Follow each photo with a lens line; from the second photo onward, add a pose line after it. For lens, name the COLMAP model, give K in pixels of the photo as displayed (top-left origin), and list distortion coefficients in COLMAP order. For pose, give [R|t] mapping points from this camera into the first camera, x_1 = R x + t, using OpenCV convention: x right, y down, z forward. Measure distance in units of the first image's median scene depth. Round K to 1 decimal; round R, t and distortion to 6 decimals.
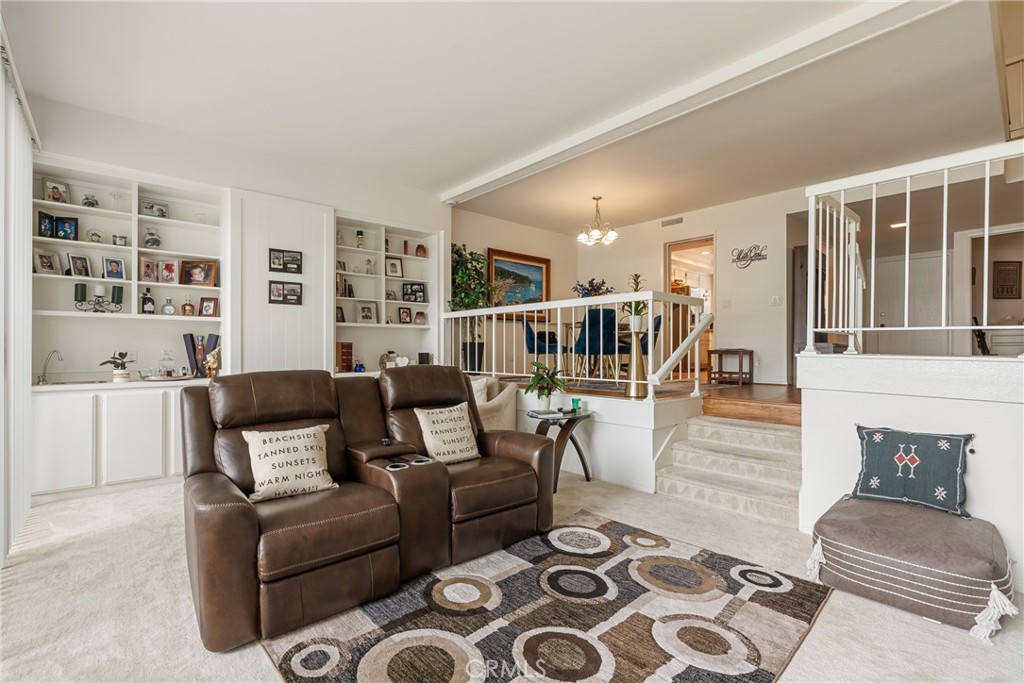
lens RADIAL K [[462.3, 0, 510.7], [0, 462.3, 353.6], [0, 0, 1]] dist [-0.002802, -0.000259]
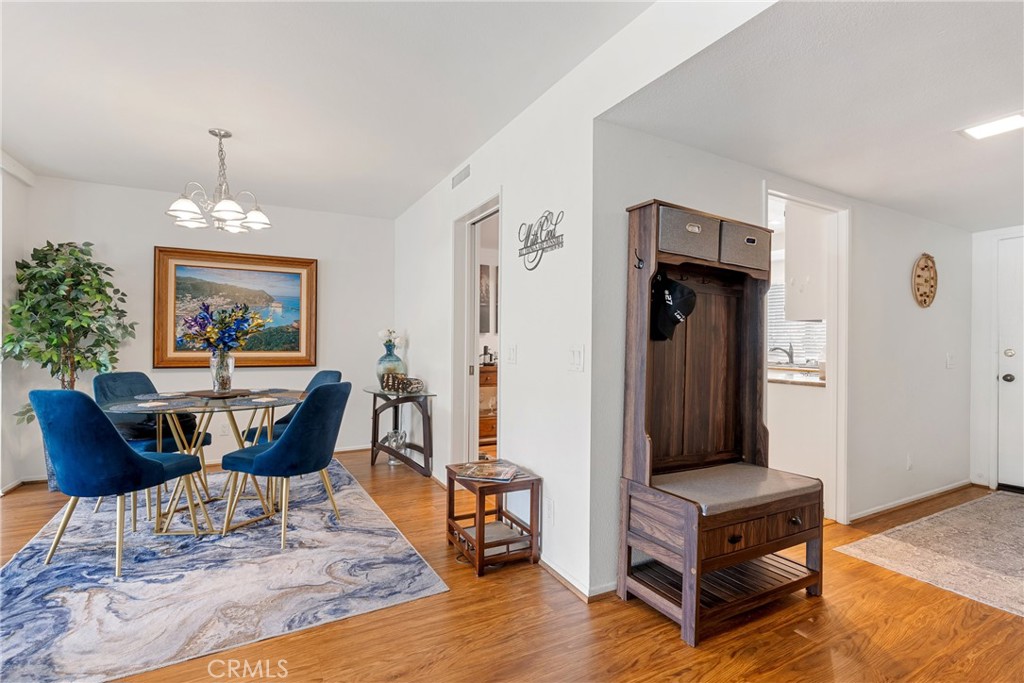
lens RADIAL K [[467.2, 0, 505.2], [0, 467.2, 341.2], [0, 0, 1]] dist [-0.007568, 0.000337]
pose [[0.972772, 0.003149, -0.231742, 0.822934], [-0.006113, 0.999908, -0.012073, -0.167814], [0.231683, 0.013161, 0.972702, 0.852682]]
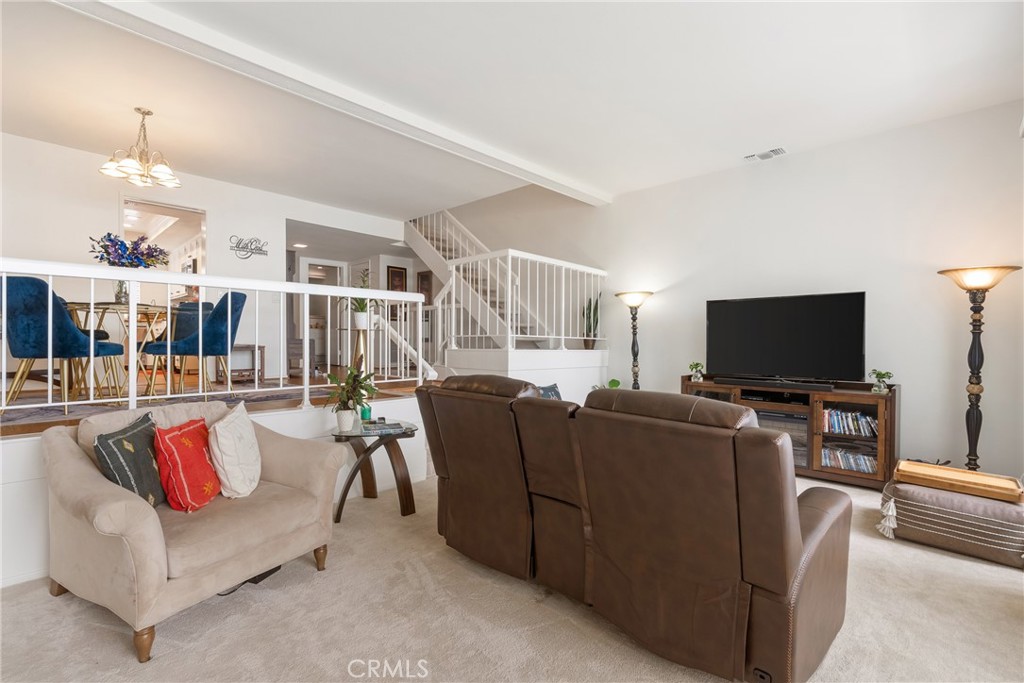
lens RADIAL K [[467.2, 0, 505.2], [0, 467.2, 341.2], [0, 0, 1]] dist [-0.007568, 0.000337]
pose [[-0.070539, -0.002944, 0.997505, -0.691428], [0.006337, 0.999974, 0.003399, -0.023381], [-0.997489, 0.006561, -0.070518, 0.764230]]
